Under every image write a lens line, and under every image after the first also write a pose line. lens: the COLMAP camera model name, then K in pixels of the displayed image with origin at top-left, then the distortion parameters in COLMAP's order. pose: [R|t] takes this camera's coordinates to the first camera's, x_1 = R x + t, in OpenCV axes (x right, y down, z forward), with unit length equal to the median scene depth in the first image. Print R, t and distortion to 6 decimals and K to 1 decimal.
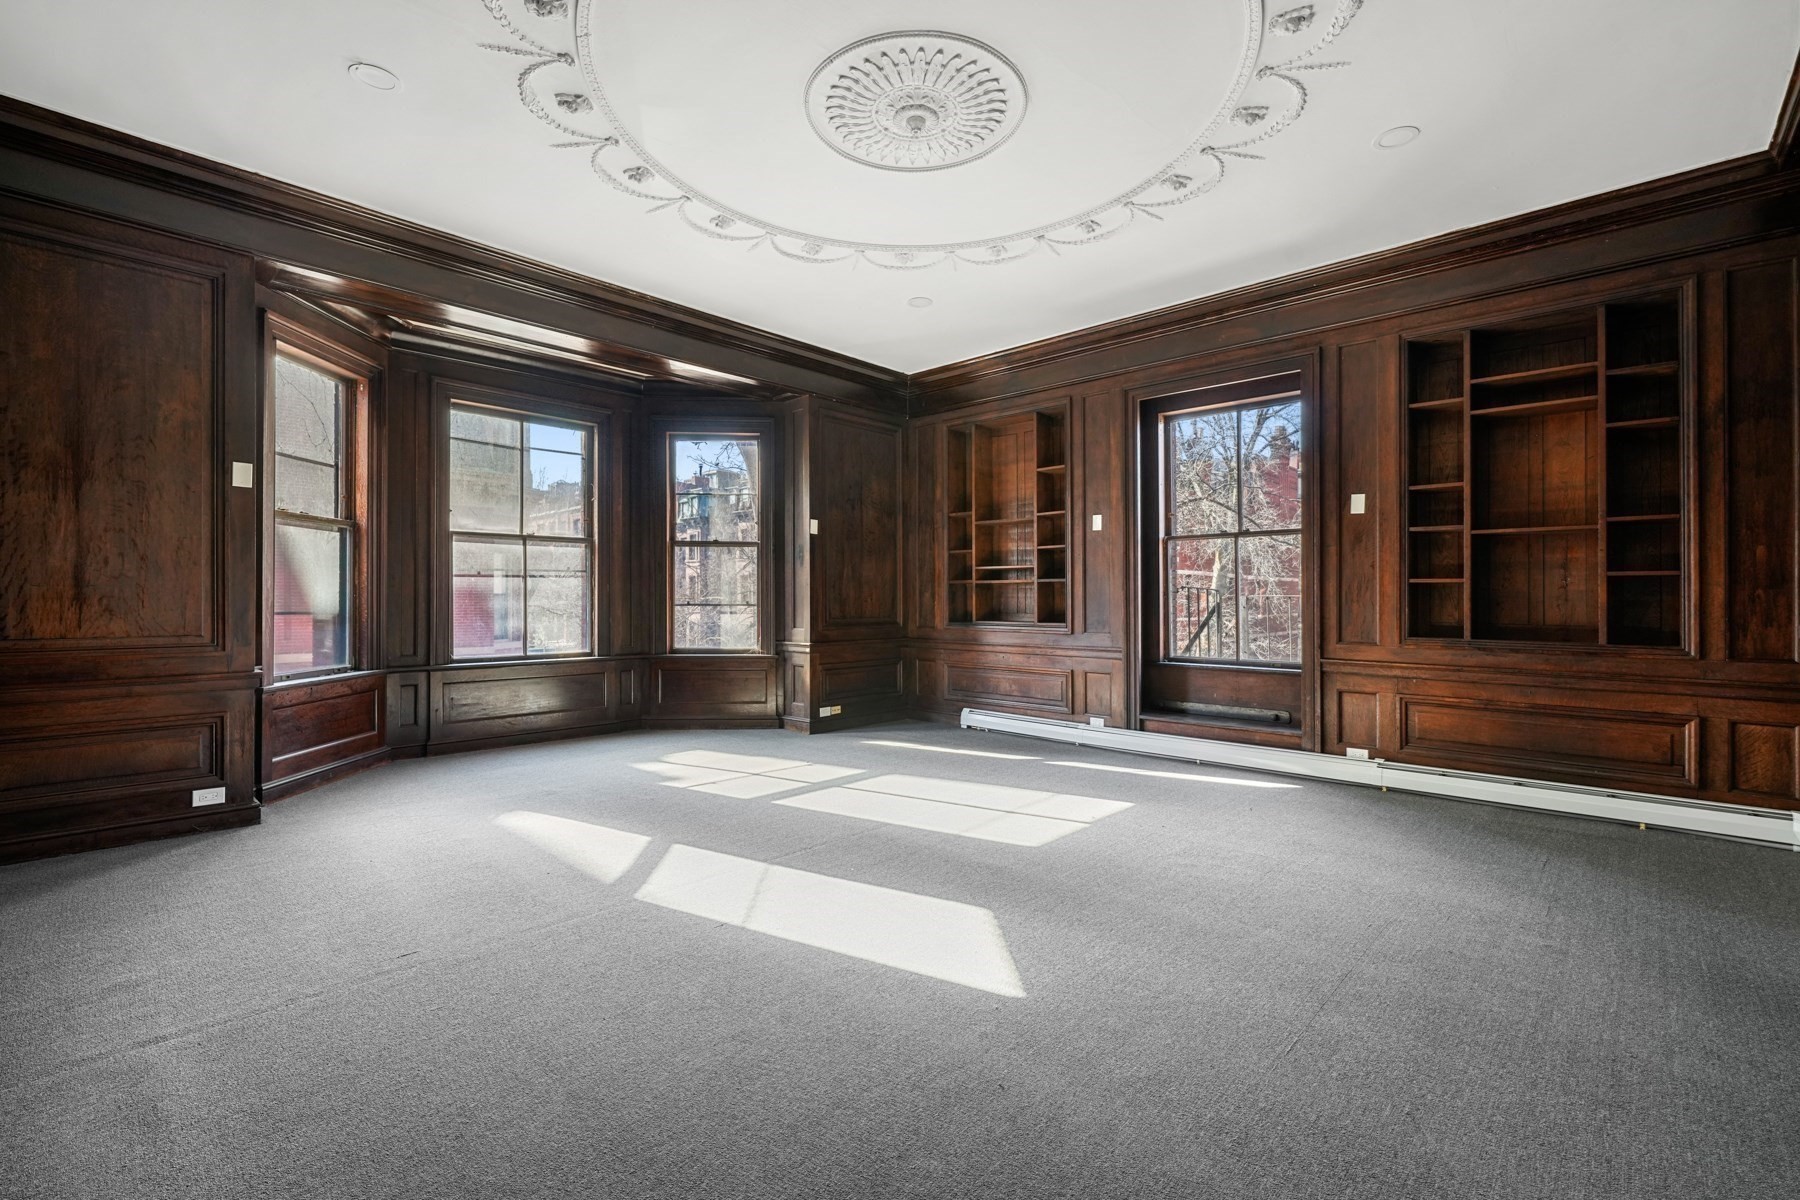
lens RADIAL K [[790.8, 0, 900.0], [0, 790.8, 600.0], [0, 0, 1]] dist [-0.000868, -0.000116]
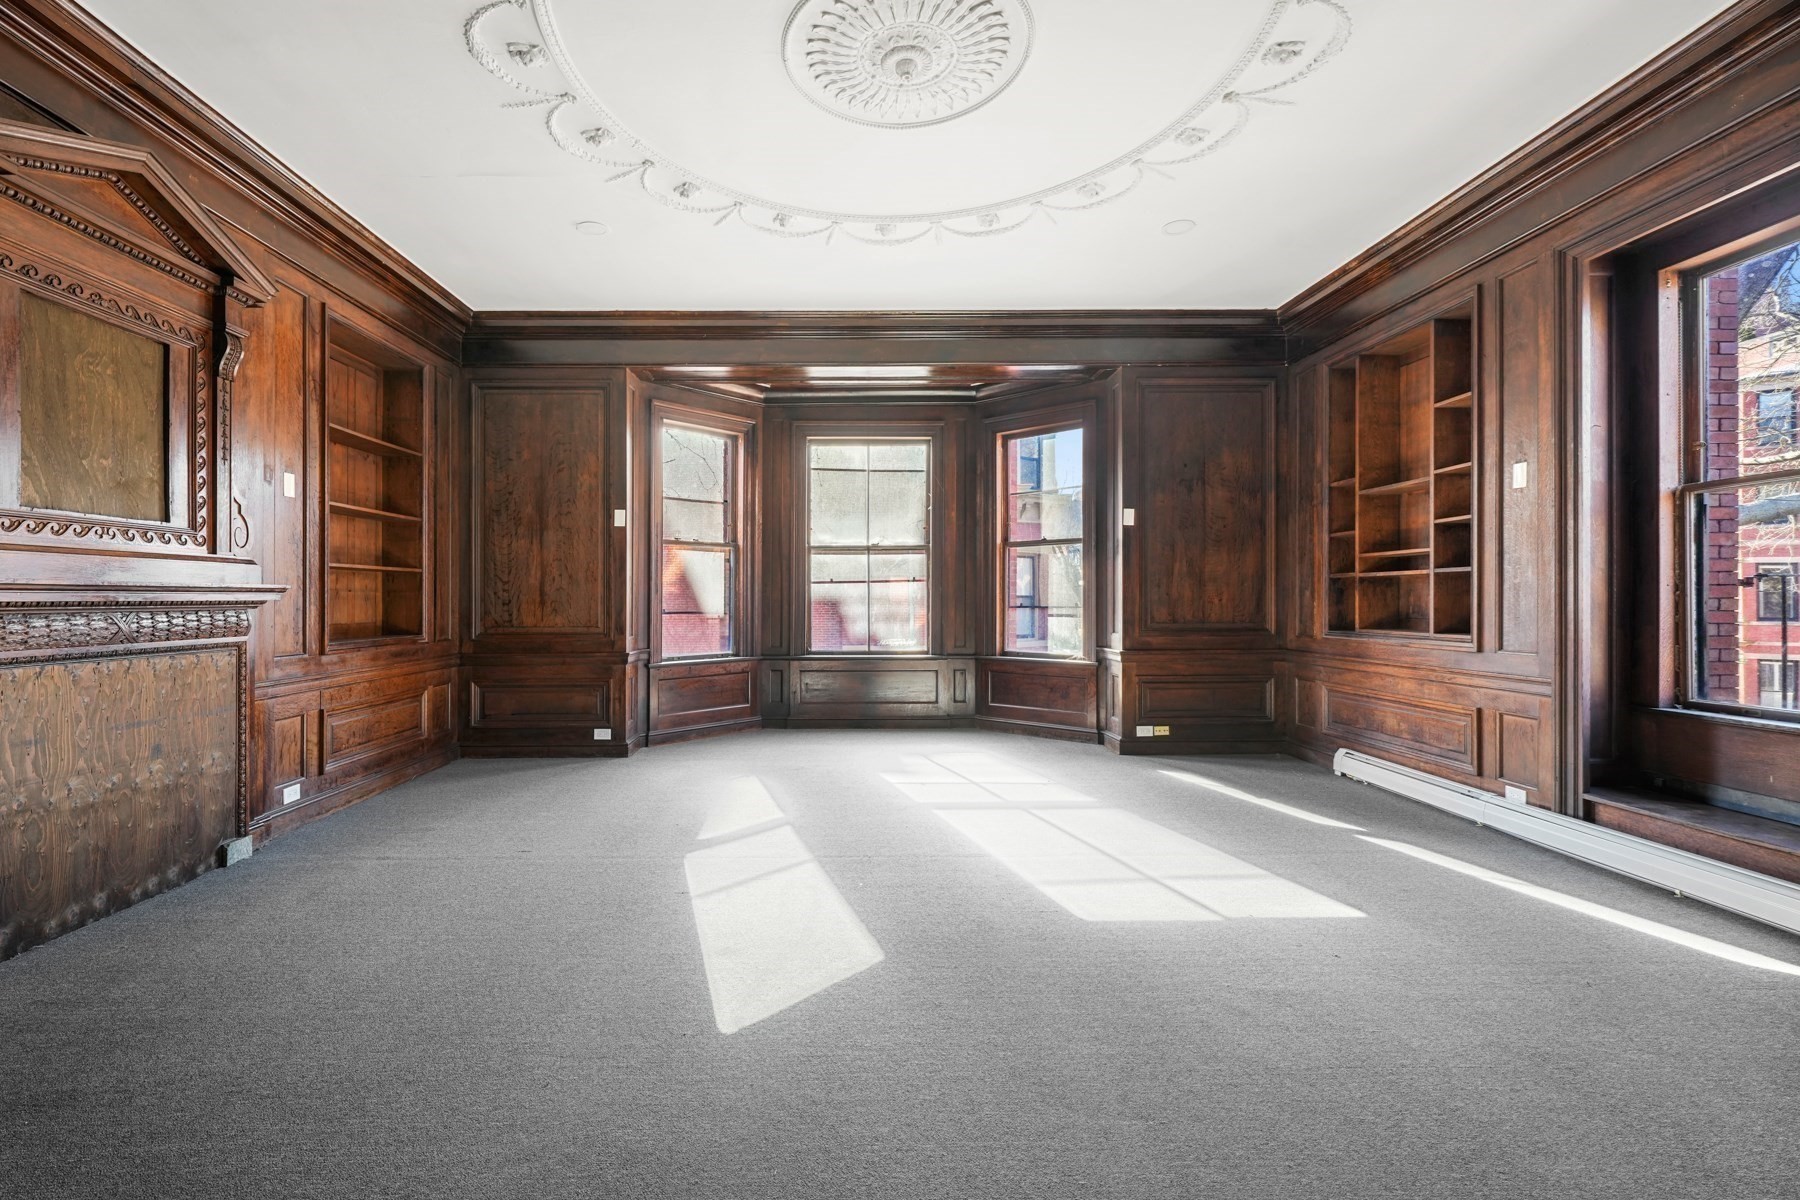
lens RADIAL K [[826.3, 0, 897.3], [0, 826.3, 606.4], [0, 0, 1]] dist [-0.000456, -0.000198]
pose [[0.686804, 0.000563, -0.726843, 0.382292], [0.004192, 0.999980, 0.004736, 0.000332], [0.726831, -0.006300, 0.686788, 0.192367]]
